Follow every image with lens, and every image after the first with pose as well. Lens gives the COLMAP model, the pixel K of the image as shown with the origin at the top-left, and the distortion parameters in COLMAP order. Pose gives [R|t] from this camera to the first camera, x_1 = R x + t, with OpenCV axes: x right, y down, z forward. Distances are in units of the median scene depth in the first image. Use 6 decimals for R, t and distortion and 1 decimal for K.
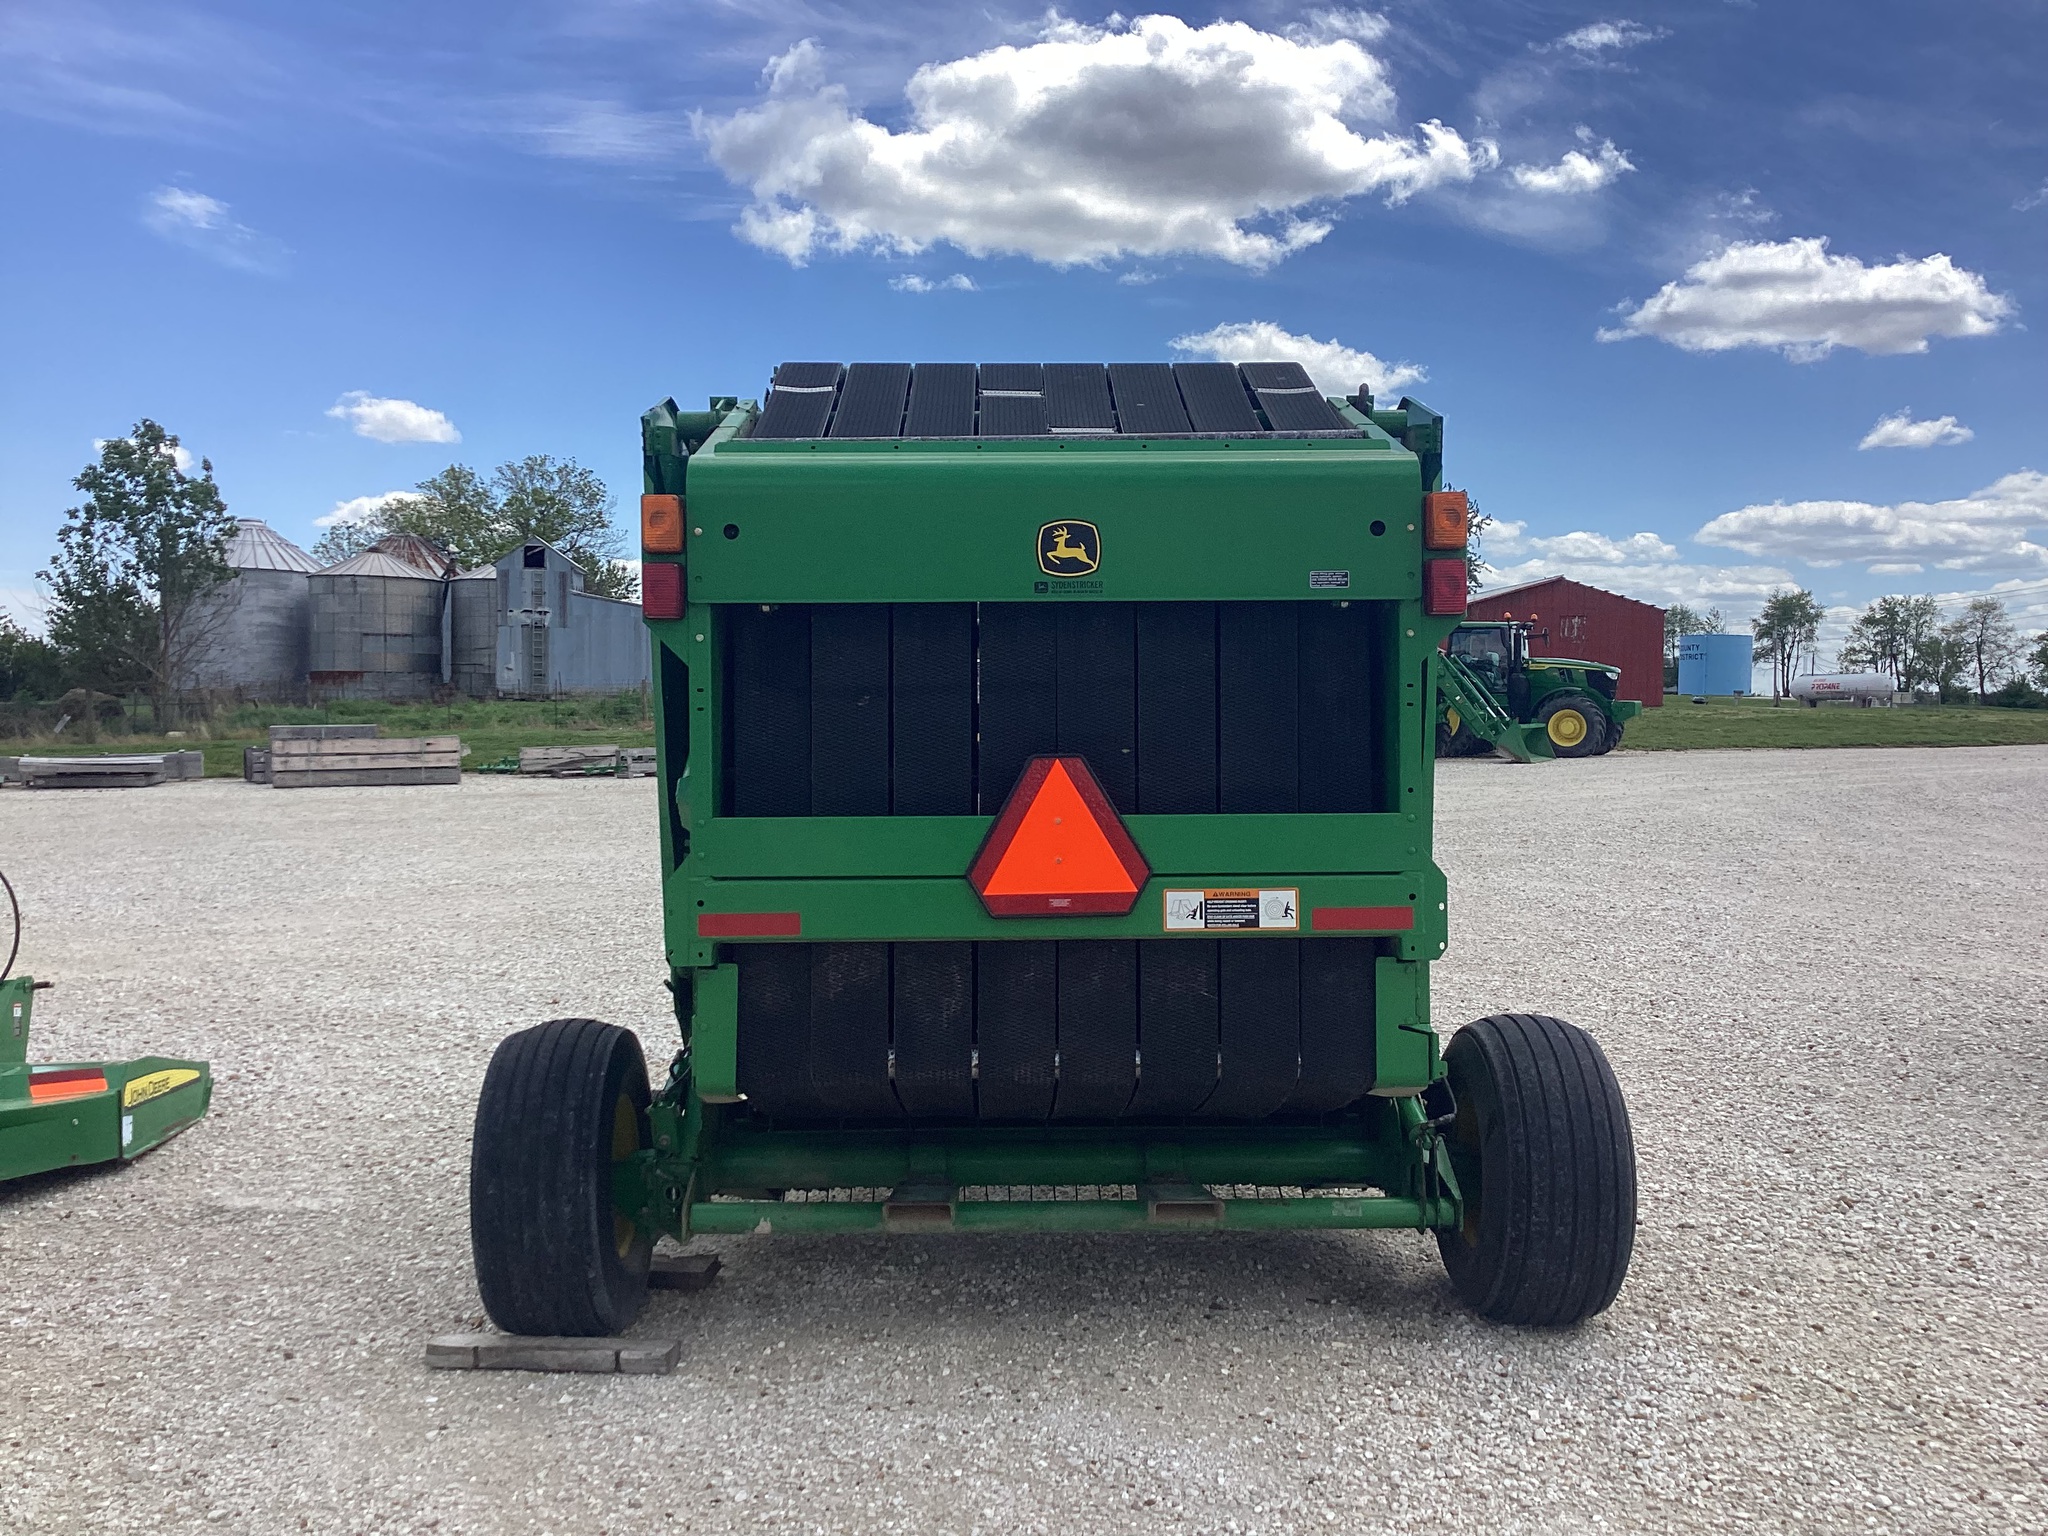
lens RADIAL K [[1865.4, 0, 1010.3], [0, 1865.4, 776.3], [0, 0, 1]] dist [0.065077, -0.116865]
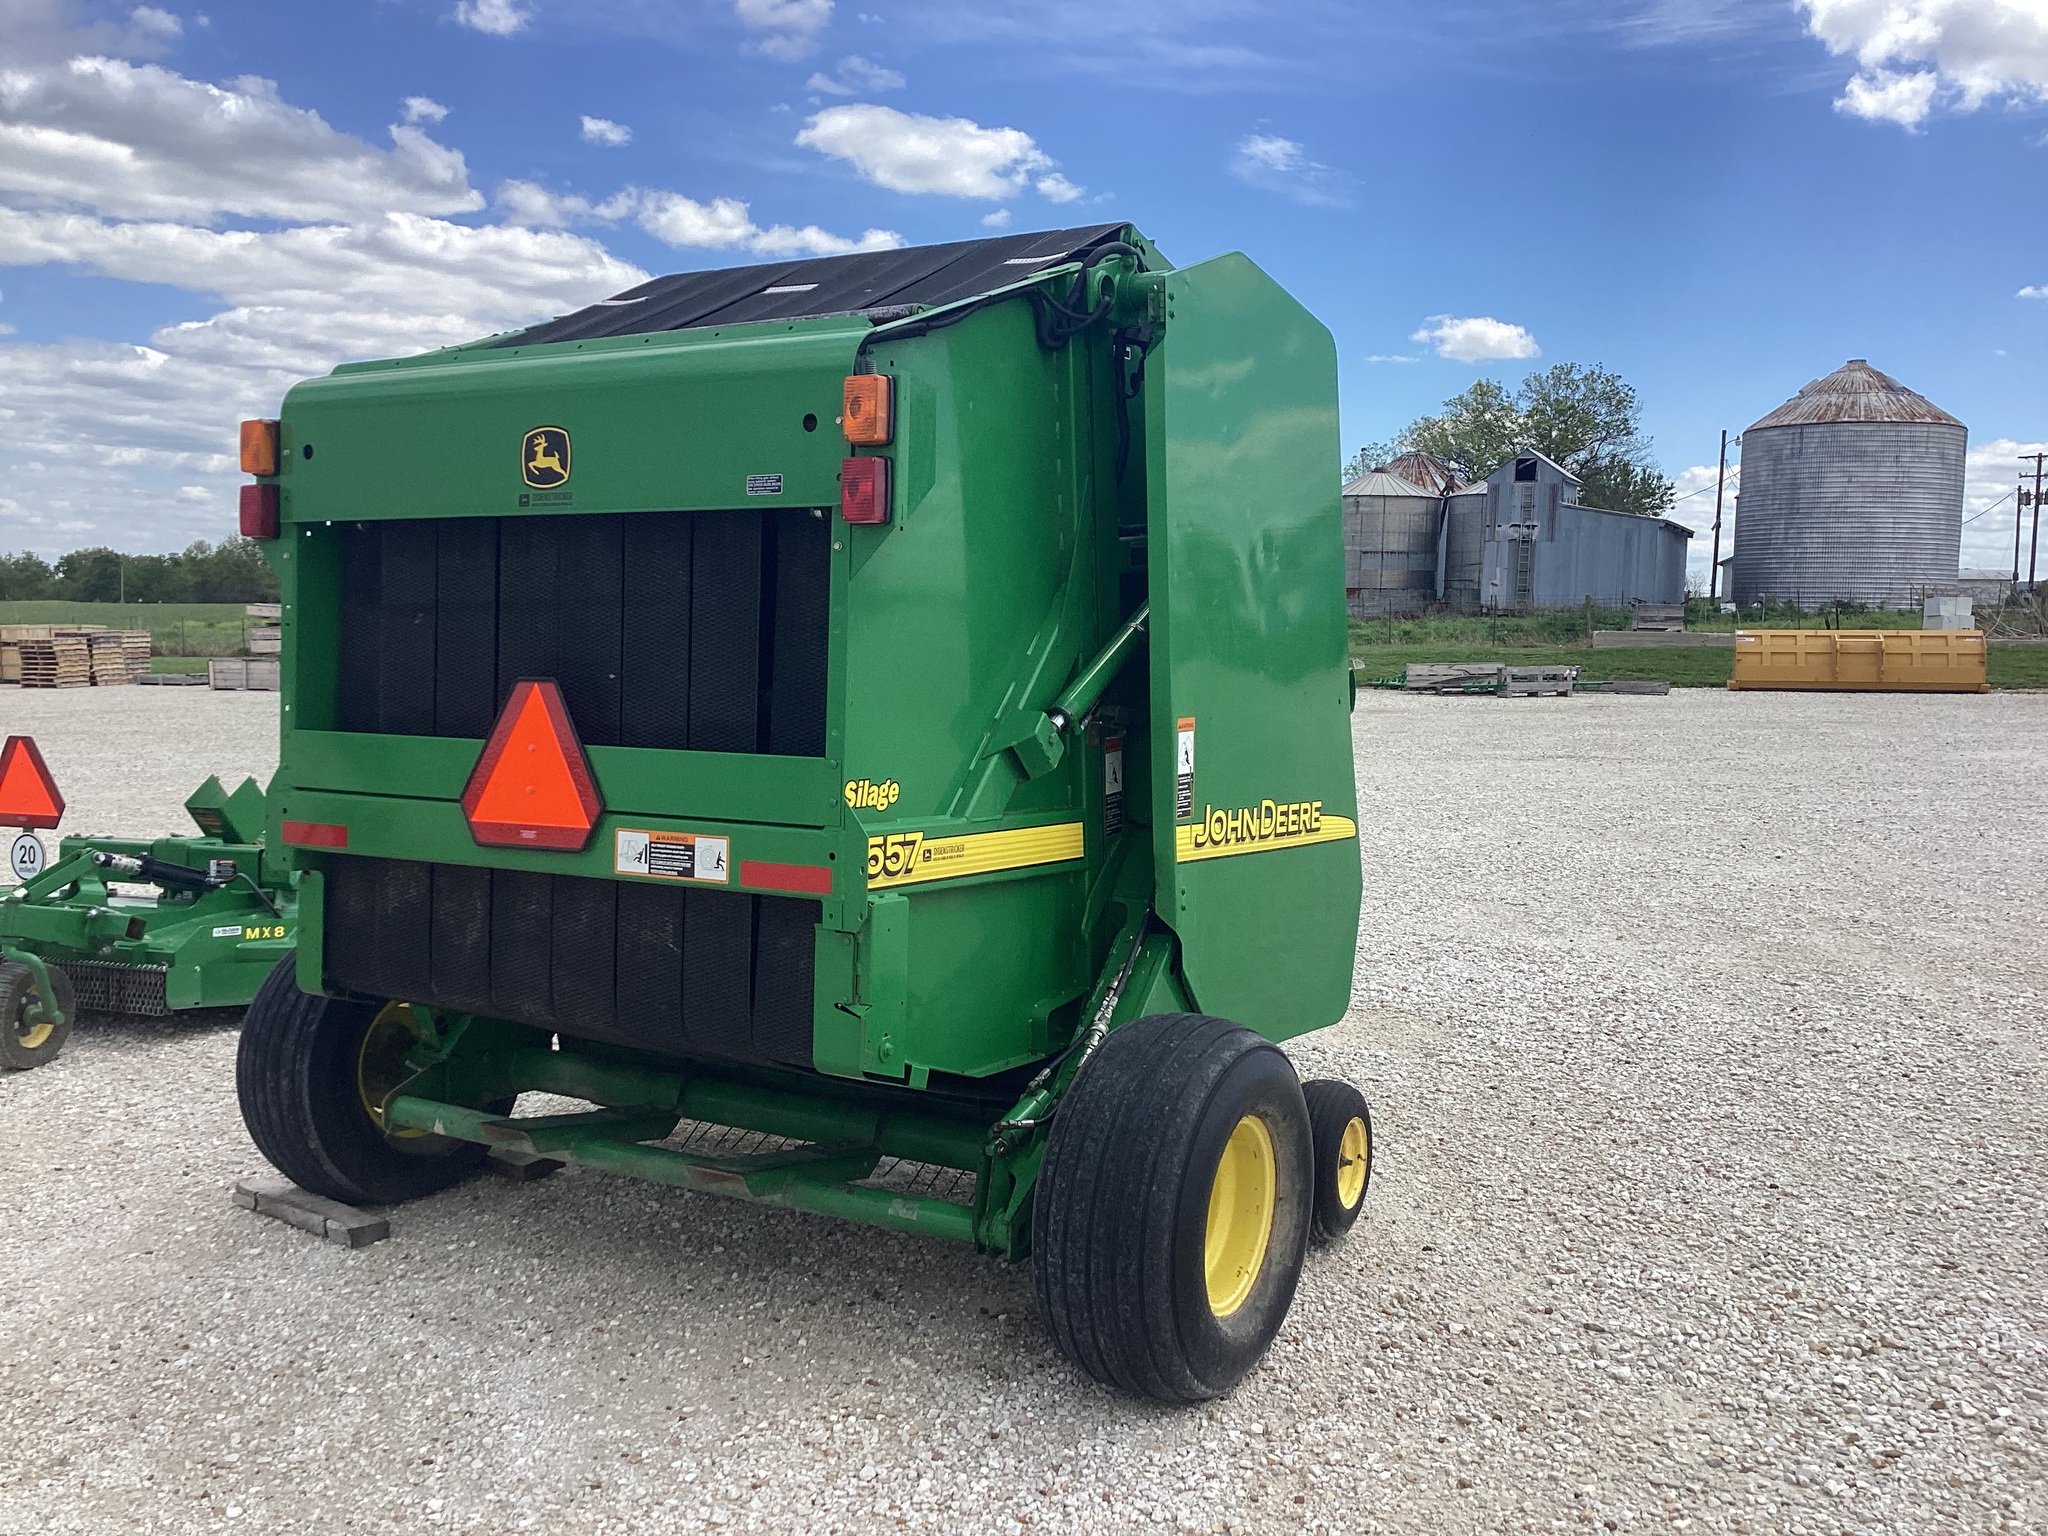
lens RADIAL K [[1852.4, 0, 1034.0], [0, 1852.4, 777.6], [0, 0, 1]] dist [0.097351, -0.200216]
pose [[0.846935, 0.056393, -0.528697, 0.644840], [-0.031990, 0.997963, 0.055202, -0.018744], [0.530733, -0.029839, 0.847014, 0.289274]]
